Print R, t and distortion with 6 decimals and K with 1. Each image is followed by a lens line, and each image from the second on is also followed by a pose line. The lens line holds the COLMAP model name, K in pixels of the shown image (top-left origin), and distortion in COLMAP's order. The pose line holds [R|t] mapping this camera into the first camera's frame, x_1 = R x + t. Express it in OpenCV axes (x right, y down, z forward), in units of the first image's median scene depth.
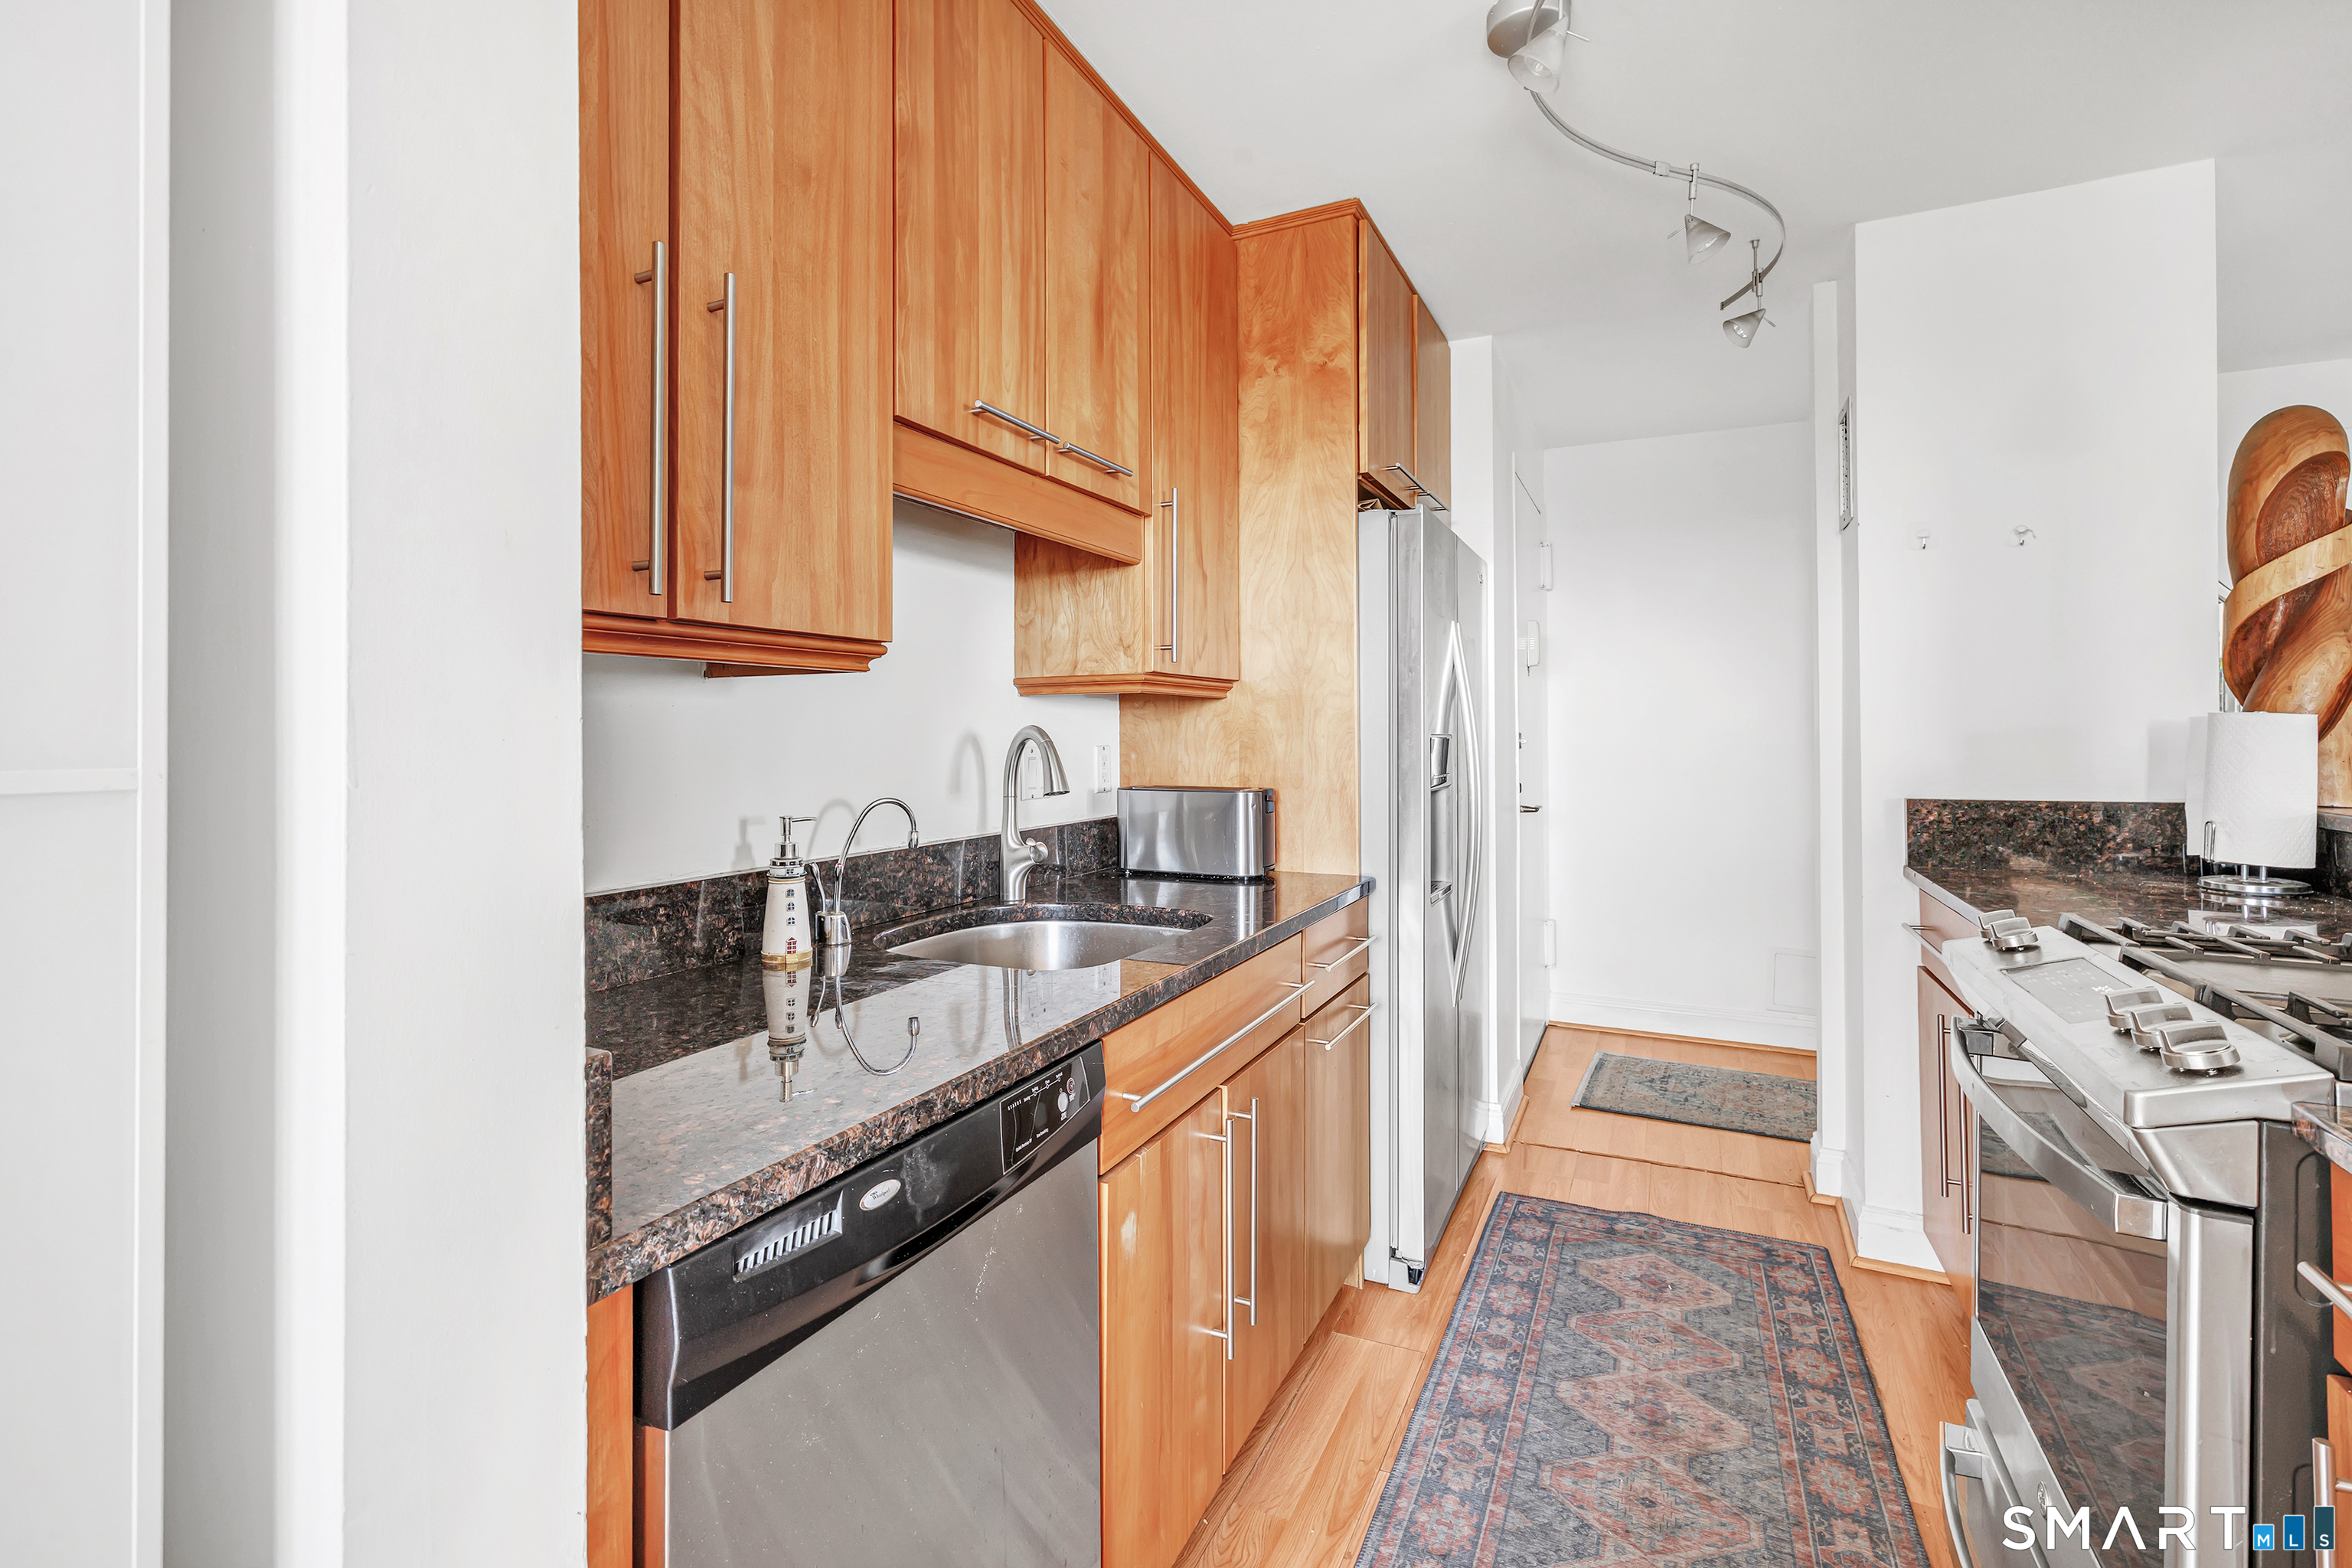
lens RADIAL K [[1051.1, 0, 1129.7], [0, 1051.1, 725.3], [0, 0, 1]] dist [0.000811, 0.000546]
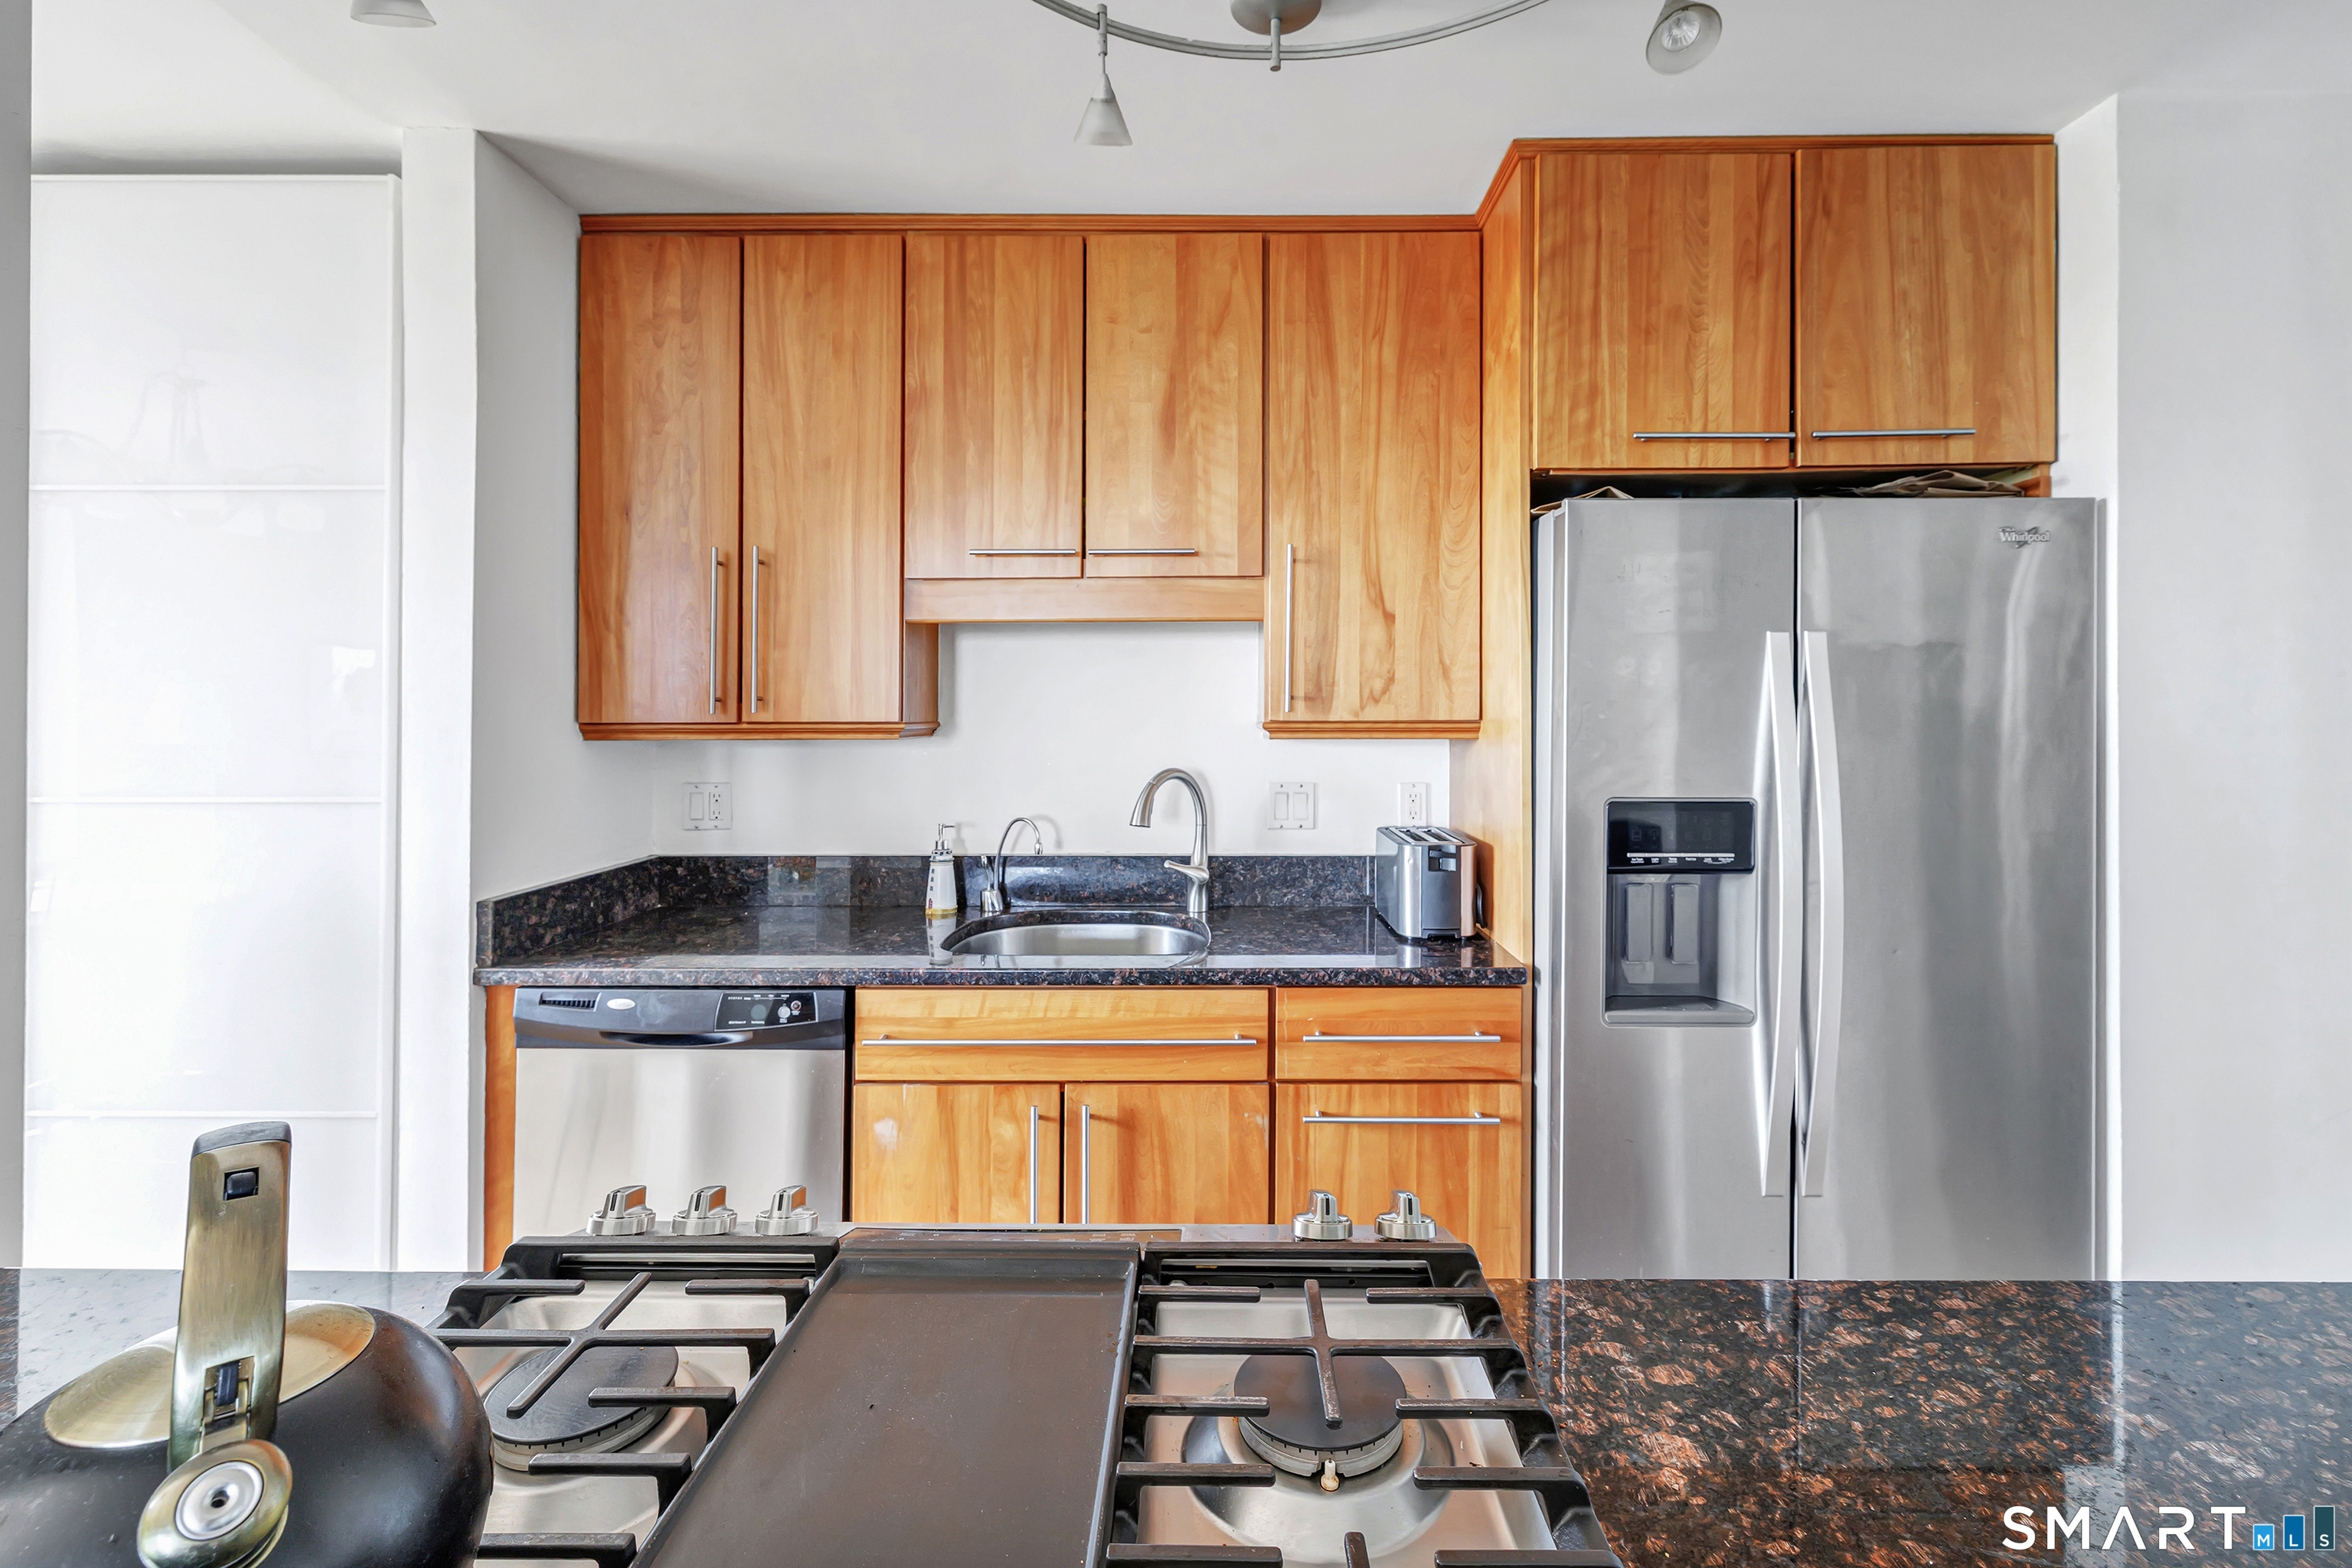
lens RADIAL K [[1051.1, 0, 1192.9], [0, 1051.1, 703.3], [0, 0, 1]] dist [0.000811, 0.000546]
pose [[0.457249, -0.000942, -0.889338, 1.054121], [0.004827, 0.999987, 0.001422, -0.080775], [0.889325, -0.004943, 0.457248, 0.500931]]
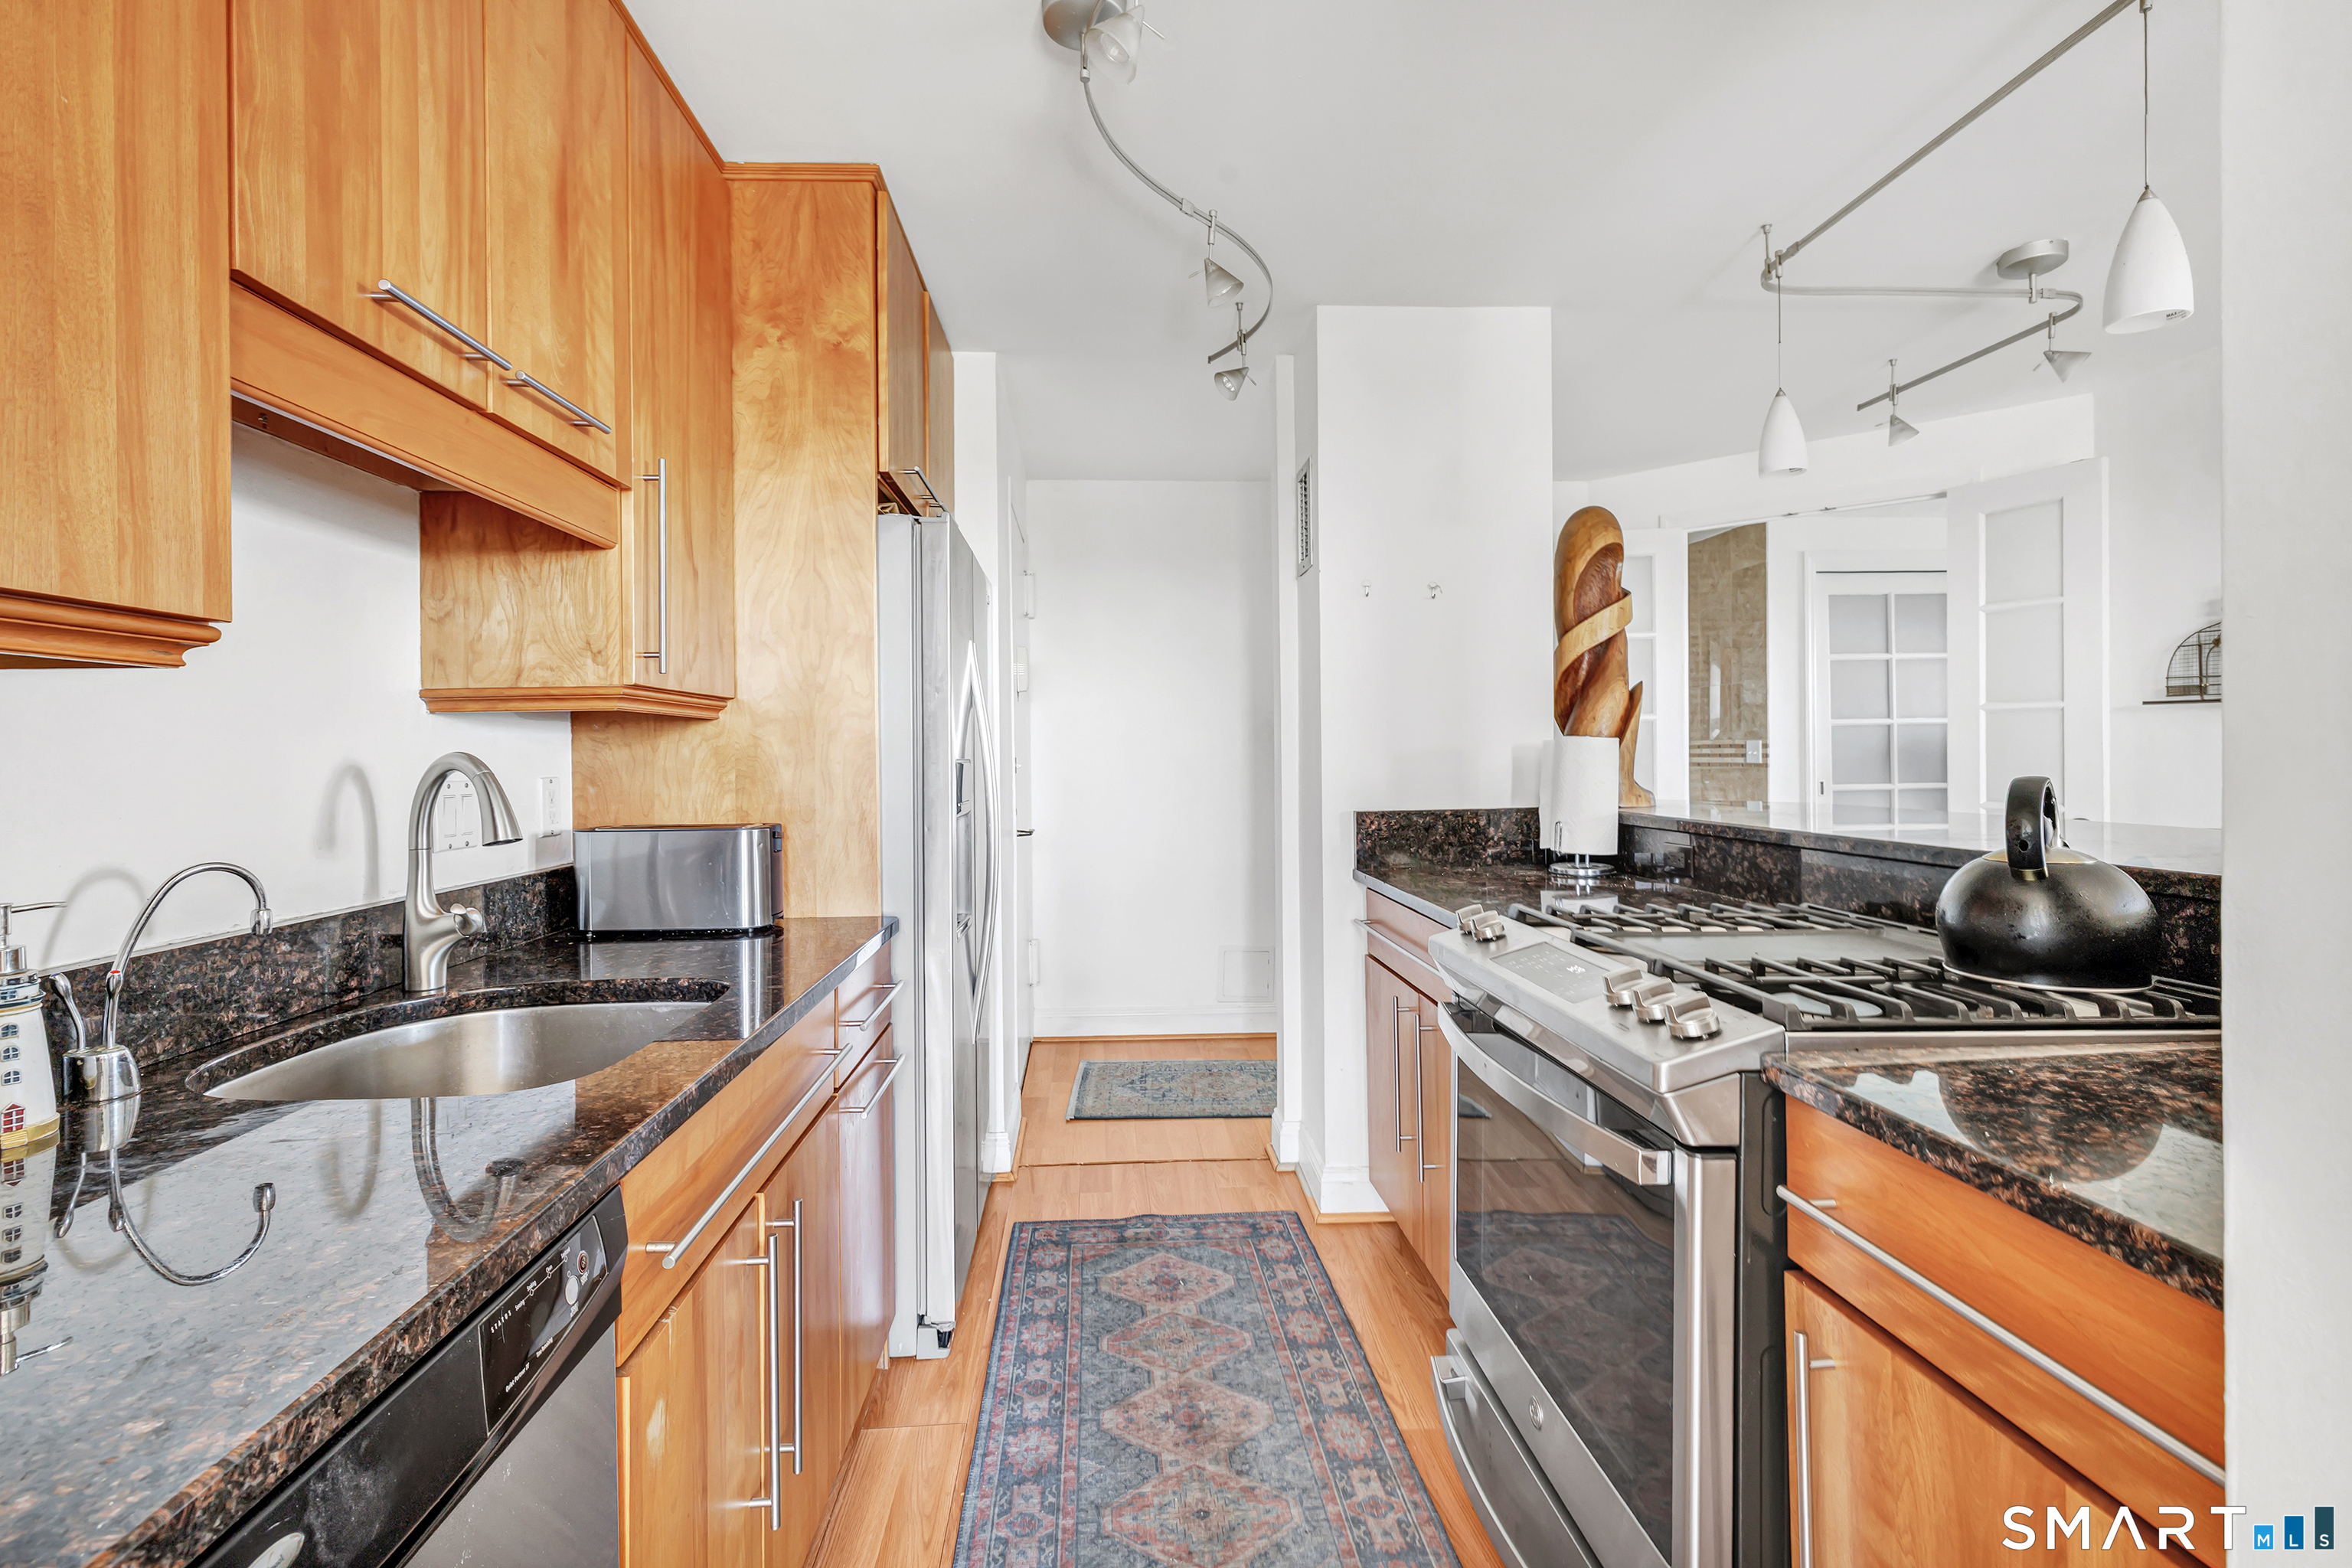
lens RADIAL K [[1051.1, 0, 1138.3], [0, 1051.1, 756.3], [0, 0, 1]] dist [0.000811, 0.000546]
pose [[0.867111, -0.007433, 0.498059, -0.050644], [0.005289, 0.999970, 0.005715, 0.001543], [-0.498086, -0.002321, 0.867124, 0.127887]]
